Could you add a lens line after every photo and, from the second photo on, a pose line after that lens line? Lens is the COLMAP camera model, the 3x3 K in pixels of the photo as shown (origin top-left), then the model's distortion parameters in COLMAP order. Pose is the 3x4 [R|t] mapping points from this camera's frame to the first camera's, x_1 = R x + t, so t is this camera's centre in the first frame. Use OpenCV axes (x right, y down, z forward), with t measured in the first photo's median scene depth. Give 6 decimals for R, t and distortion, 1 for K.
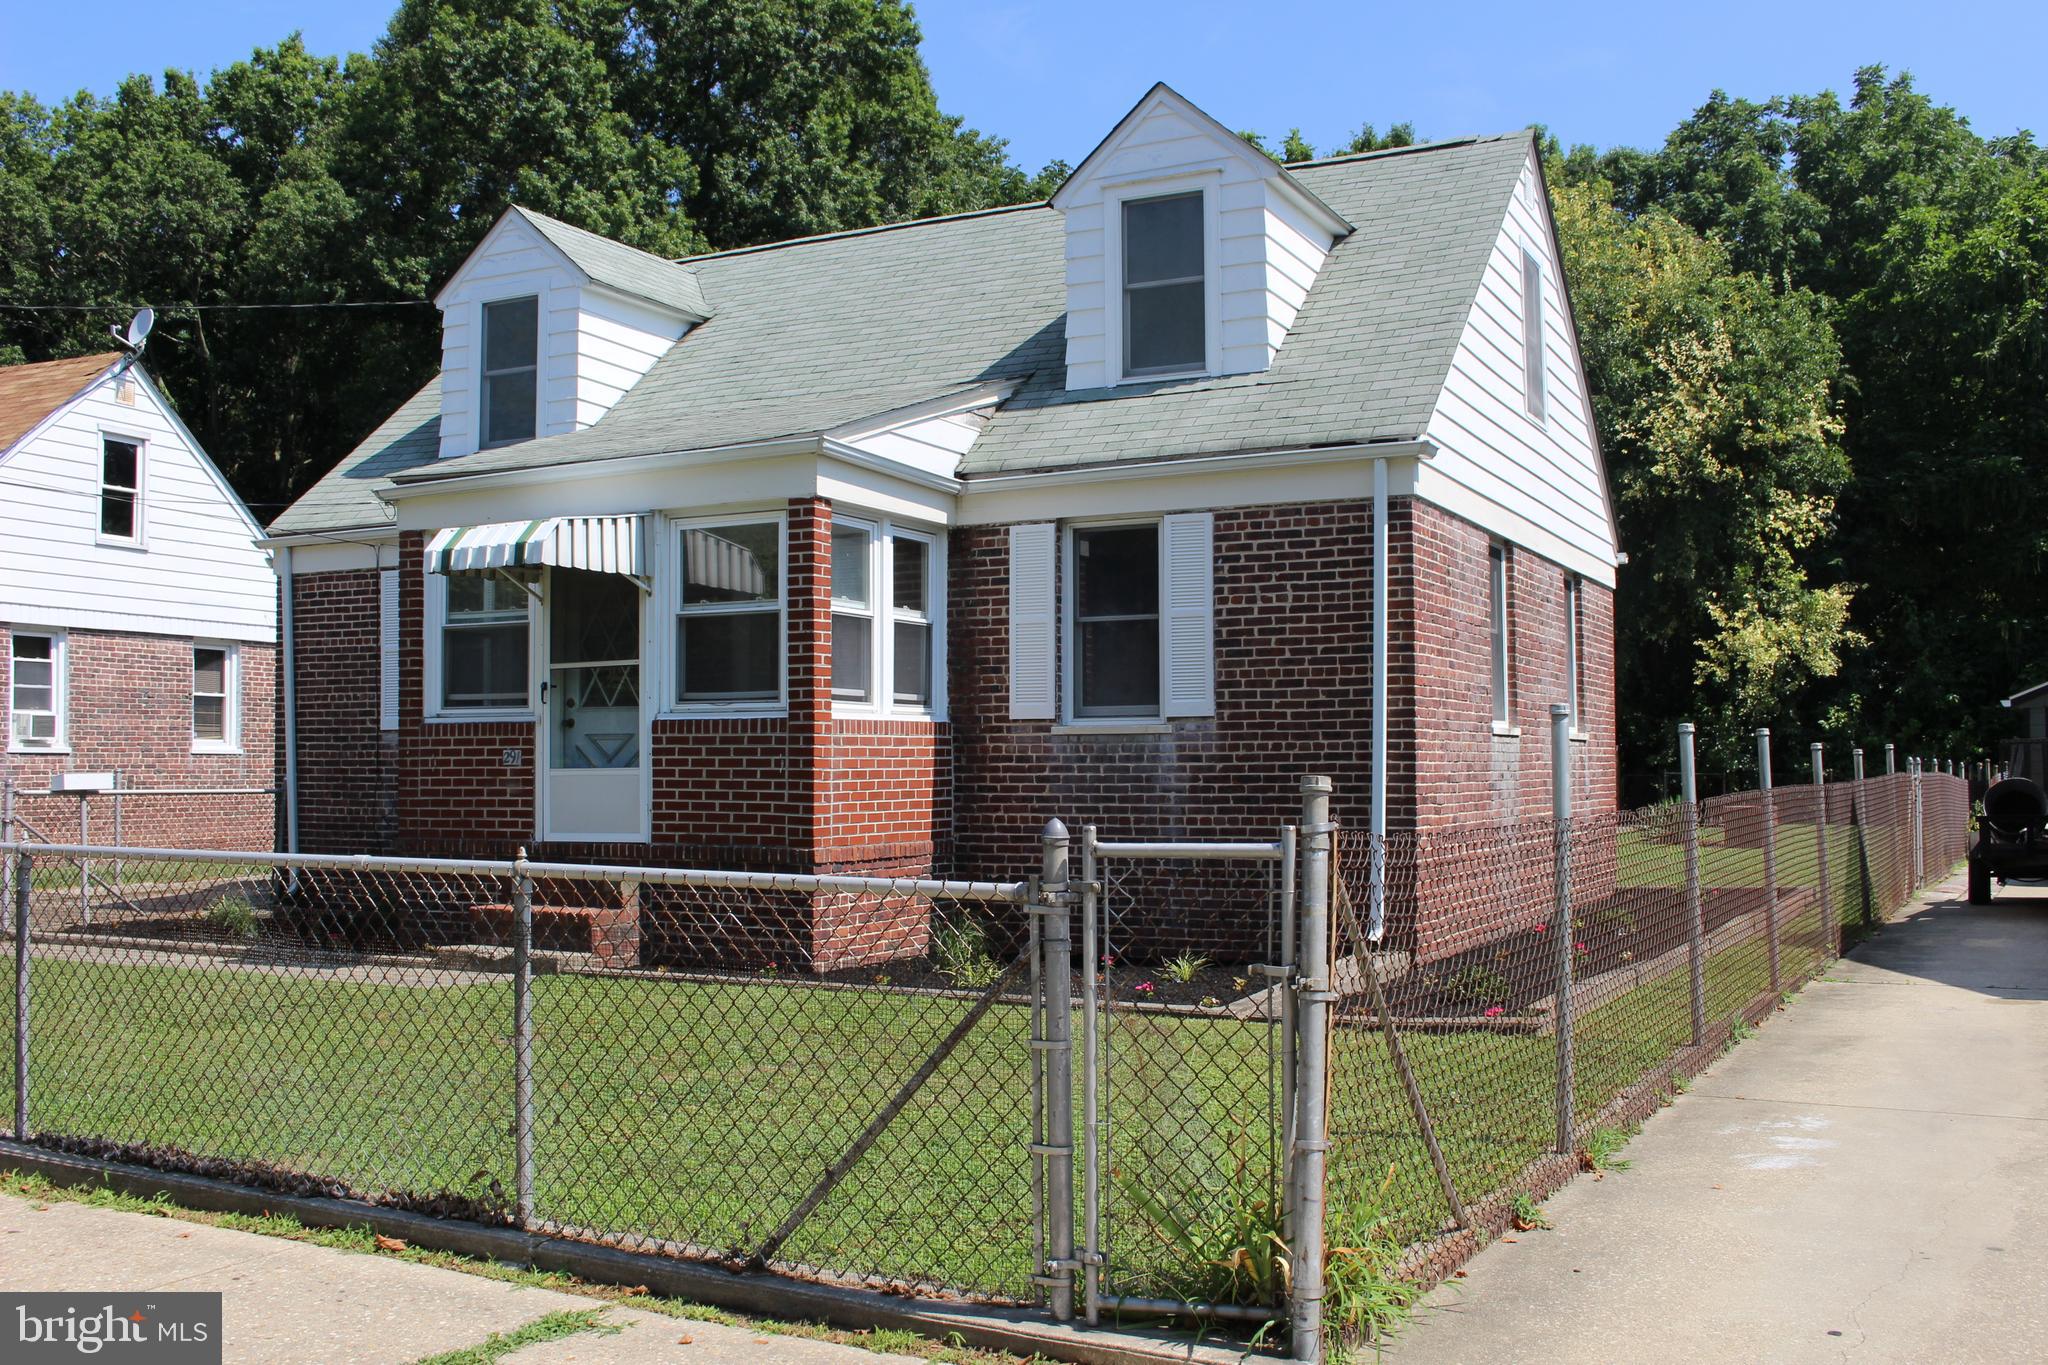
lens RADIAL K [[1933.5, 0, 1024.0], [0, 1933.5, 682.5], [0, 0, 1]] dist [-0.162540, -0.000843]
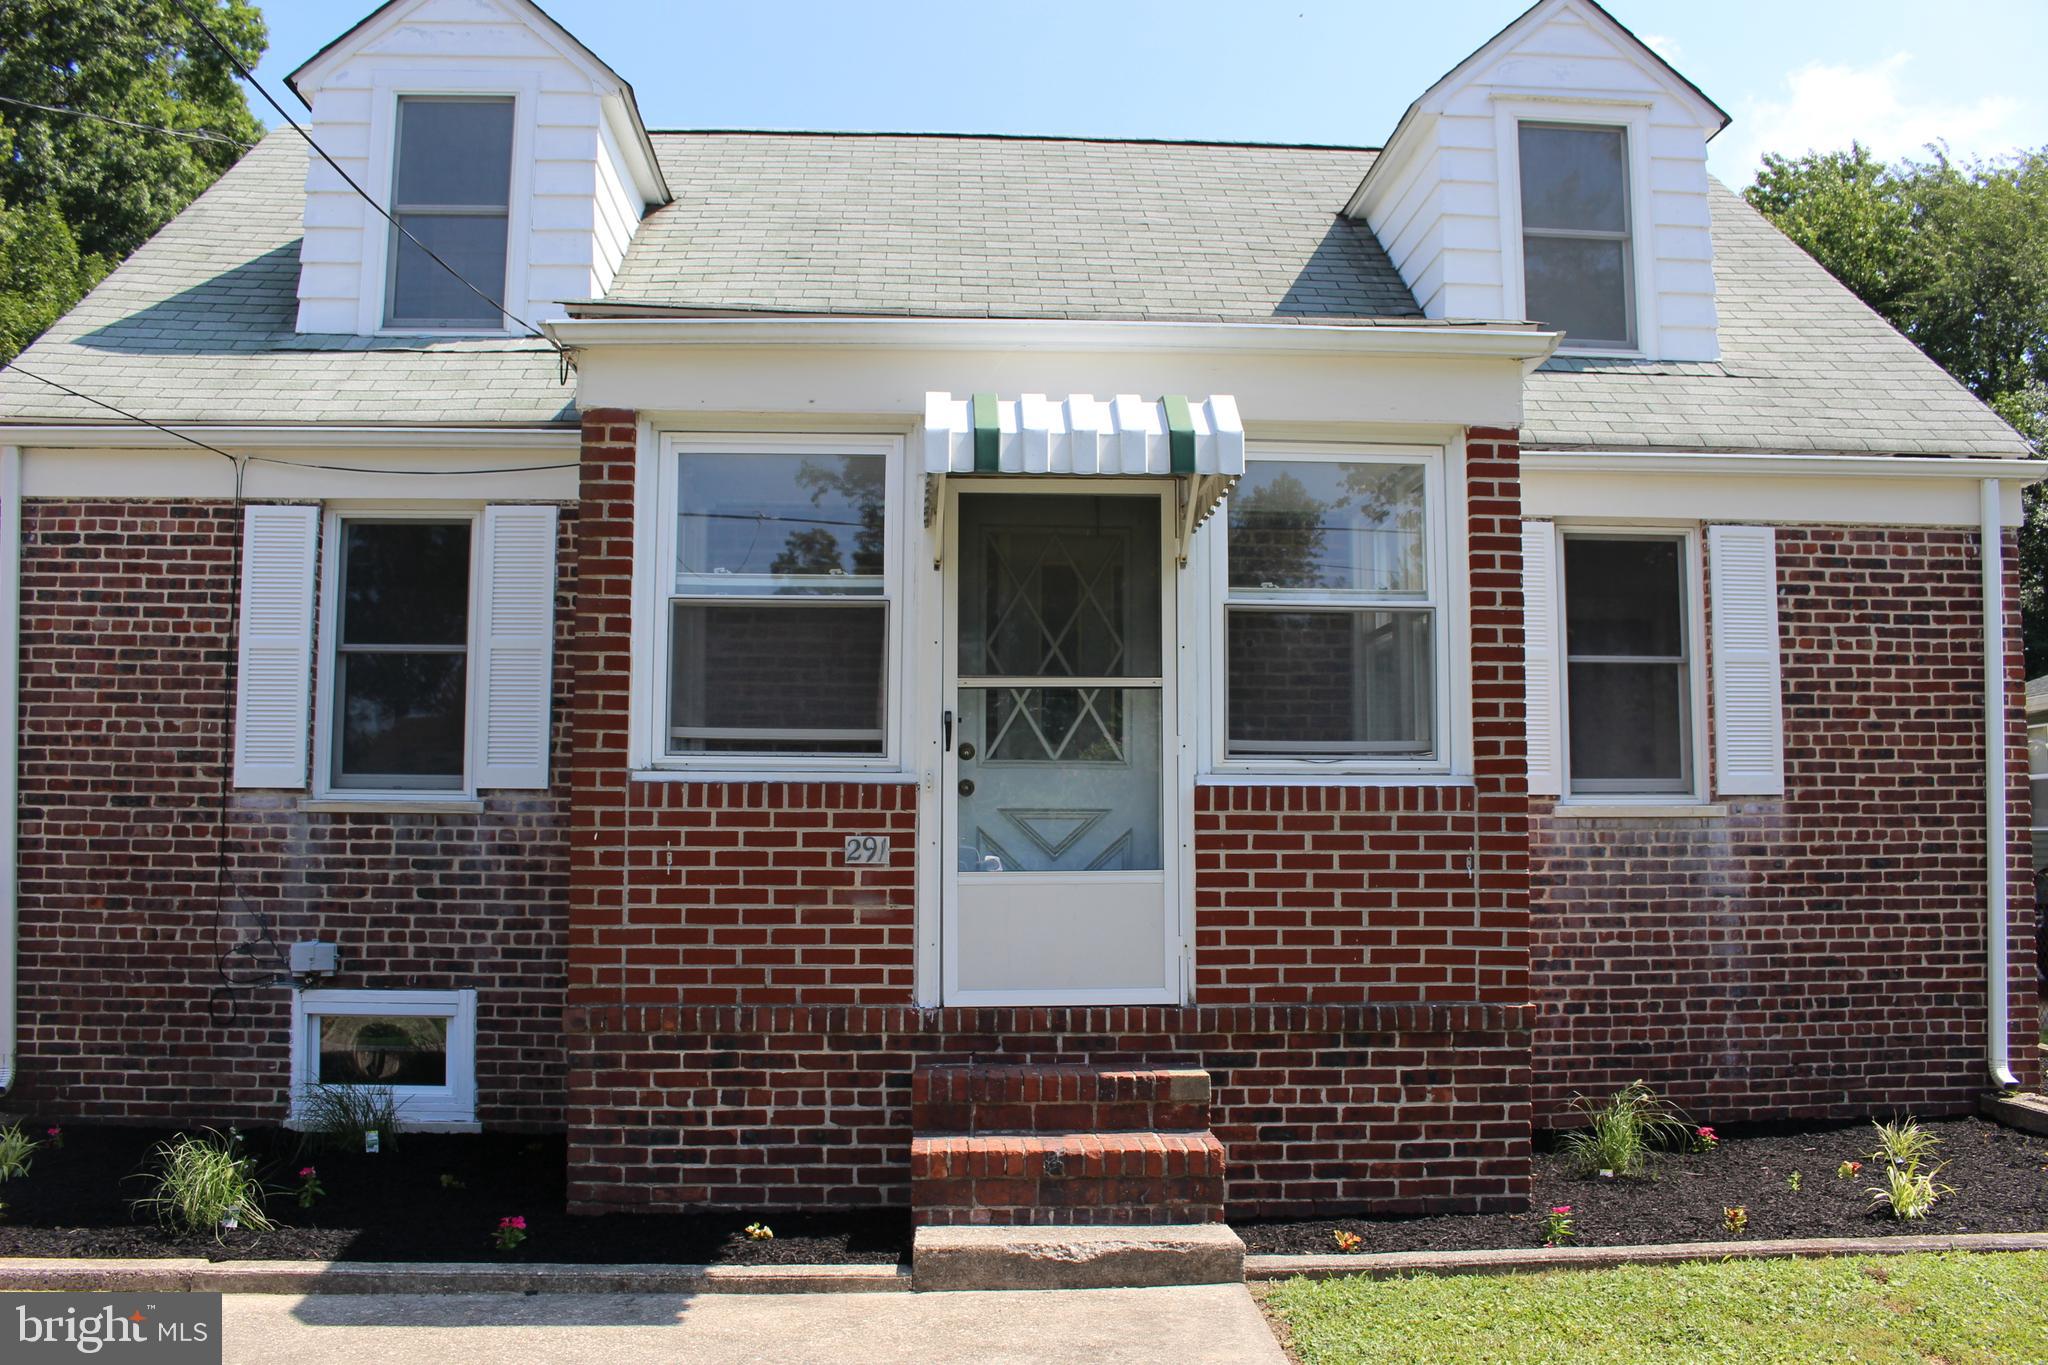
lens RADIAL K [[1699.0, 0, 1024.0], [0, 1699.0, 682.5], [0, 0, 1]] dist [-0.162562, 0.121386]
pose [[0.864078, 0.053630, 0.500492, -0.487614], [-0.029183, 0.997973, -0.056554, 0.018912], [-0.502511, 0.034261, 0.863892, 0.593158]]
